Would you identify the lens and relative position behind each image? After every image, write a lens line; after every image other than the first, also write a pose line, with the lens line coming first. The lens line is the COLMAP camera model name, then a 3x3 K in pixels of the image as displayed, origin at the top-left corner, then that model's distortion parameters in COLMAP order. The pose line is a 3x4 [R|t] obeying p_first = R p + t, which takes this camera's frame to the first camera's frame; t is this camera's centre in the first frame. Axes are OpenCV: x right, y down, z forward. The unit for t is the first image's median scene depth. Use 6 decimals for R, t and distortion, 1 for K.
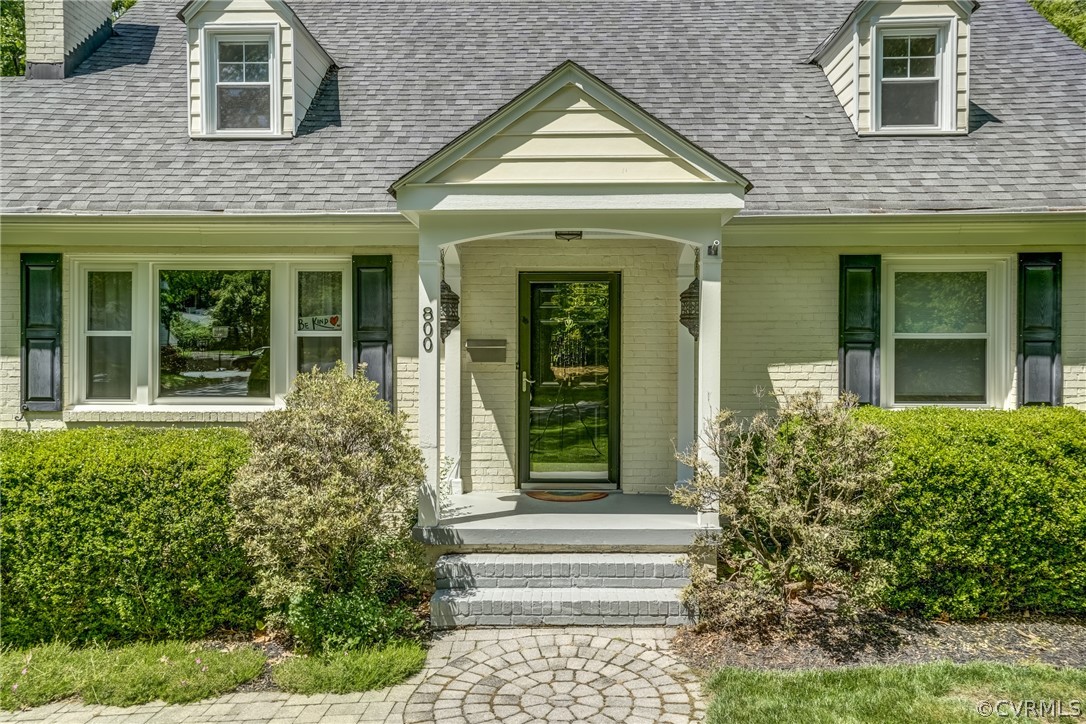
lens RADIAL K [[767.6, 0, 543.0], [0, 767.6, 362.0], [0, 0, 1]] dist [0.010387, 0.005813]
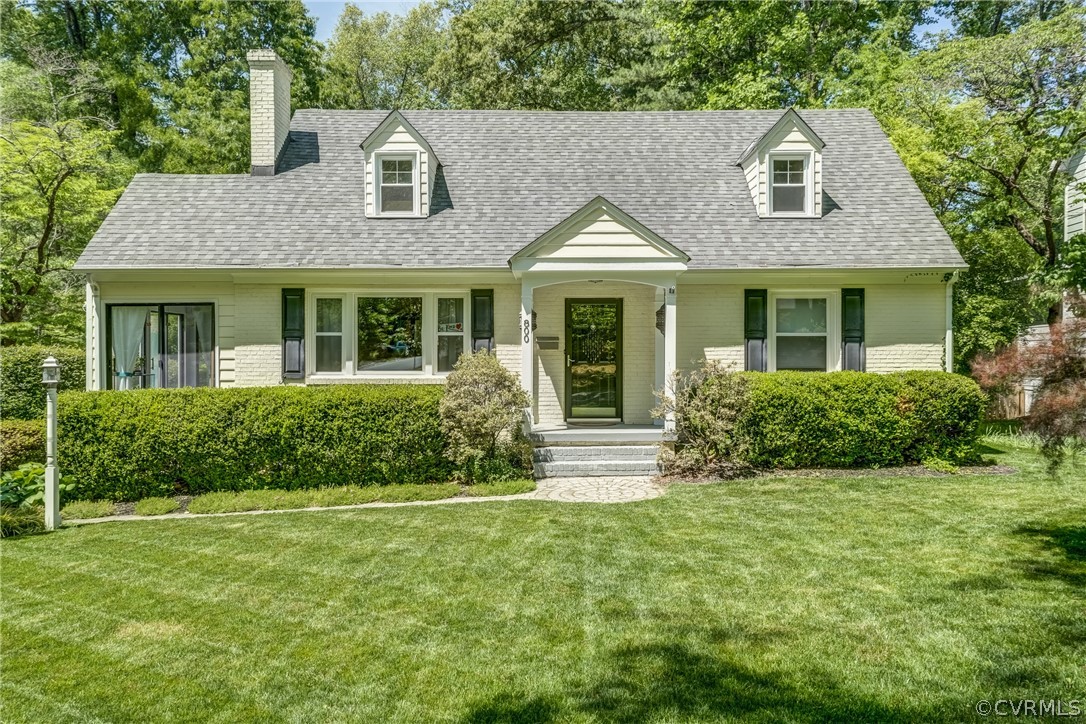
lens RADIAL K [[895.1, 0, 543.0], [0, 895.1, 362.0], [0, 0, 1]] dist [-0.005426, -0.001828]
pose [[0.999239, -0.003214, 0.038863, -0.163456], [0.003444, 0.999977, -0.005868, 0.040637], [-0.038843, 0.005998, 0.999227, -1.053096]]
